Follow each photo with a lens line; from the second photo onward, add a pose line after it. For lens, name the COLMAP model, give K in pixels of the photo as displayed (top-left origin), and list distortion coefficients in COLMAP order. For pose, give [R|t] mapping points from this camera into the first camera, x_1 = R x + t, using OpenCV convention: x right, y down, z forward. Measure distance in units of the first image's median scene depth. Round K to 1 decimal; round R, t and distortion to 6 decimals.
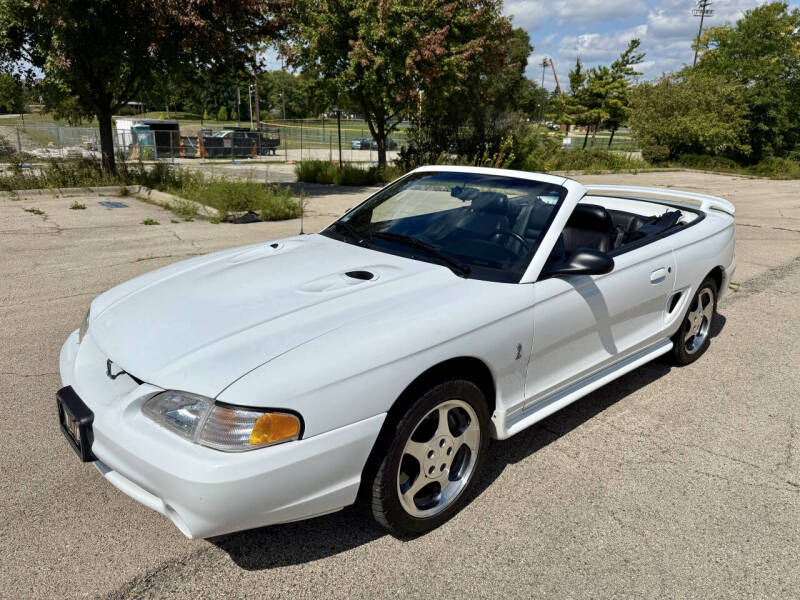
lens RADIAL K [[577.6, 0, 401.3], [0, 577.6, 296.0], [0, 0, 1]] dist [0.021140, -0.007805]
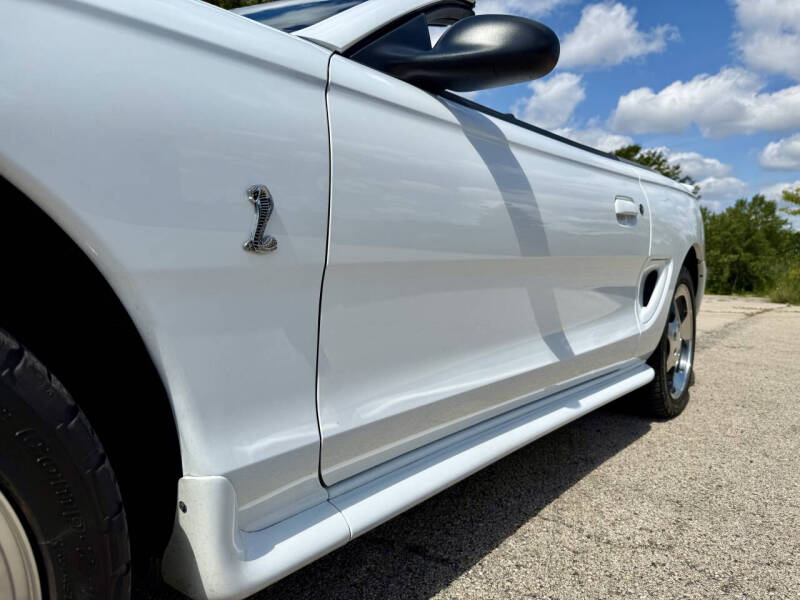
lens RADIAL K [[577.6, 0, 402.7], [0, 577.6, 301.4], [0, 0, 1]] dist [0.021140, -0.007805]
pose [[0.986151, -0.022145, 0.164364, 0.147683], [0.058733, 0.973451, -0.221231, 0.126915], [-0.155101, 0.227820, 0.961271, 0.499392]]
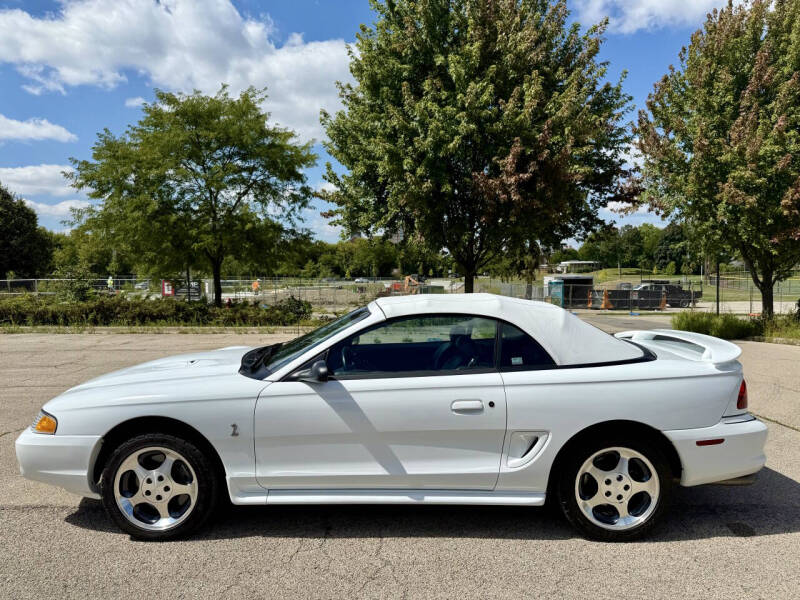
lens RADIAL K [[577.6, 0, 400.8], [0, 577.6, 302.8], [0, 0, 1]] dist [0.021140, -0.007805]
pose [[0.718585, 0.000453, -0.695439, 0.922104], [-0.172119, 0.969004, -0.177216, -0.009873], [0.673803, 0.247043, 0.696390, 0.176789]]
